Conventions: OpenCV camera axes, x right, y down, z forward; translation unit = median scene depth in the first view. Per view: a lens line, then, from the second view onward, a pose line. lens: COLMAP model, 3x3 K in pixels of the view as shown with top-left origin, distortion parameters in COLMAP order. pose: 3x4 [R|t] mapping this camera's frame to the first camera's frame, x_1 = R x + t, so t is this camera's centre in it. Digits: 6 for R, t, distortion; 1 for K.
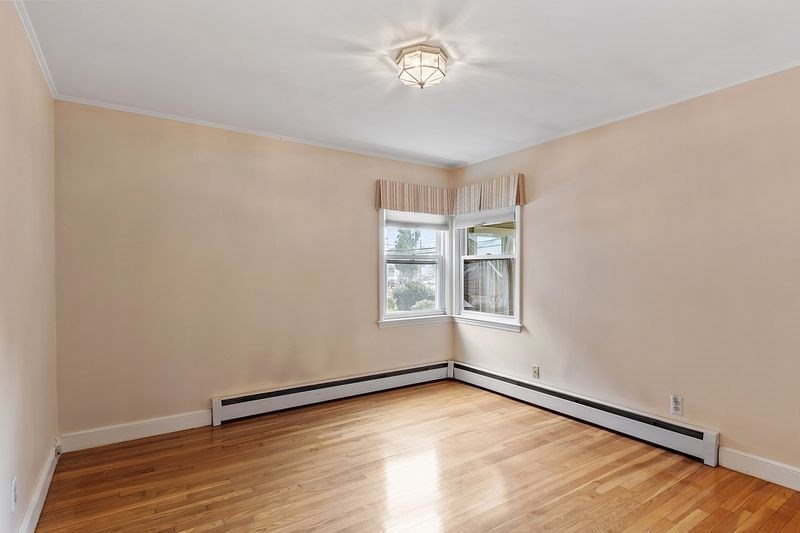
lens RADIAL K [[413.3, 0, 399.4], [0, 413.3, 272.6], [0, 0, 1]] dist [-0.000023, -0.000210]
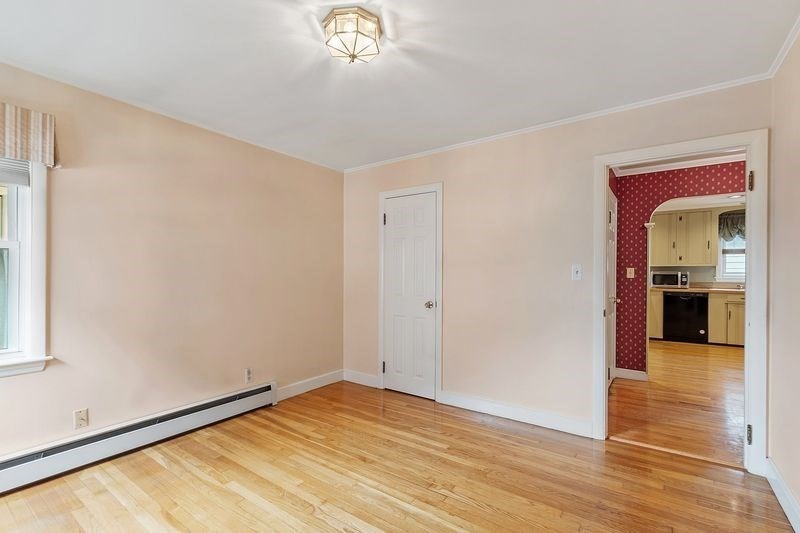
lens RADIAL K [[365.3, 0, 399.8], [0, 365.3, 279.1], [0, 0, 1]] dist [0.000615, 0.000107]
pose [[-0.354143, -0.013293, 0.935097, -0.547094], [0.006368, 0.999842, 0.016625, 0.001483], [-0.935170, 0.011842, -0.354002, 0.925872]]
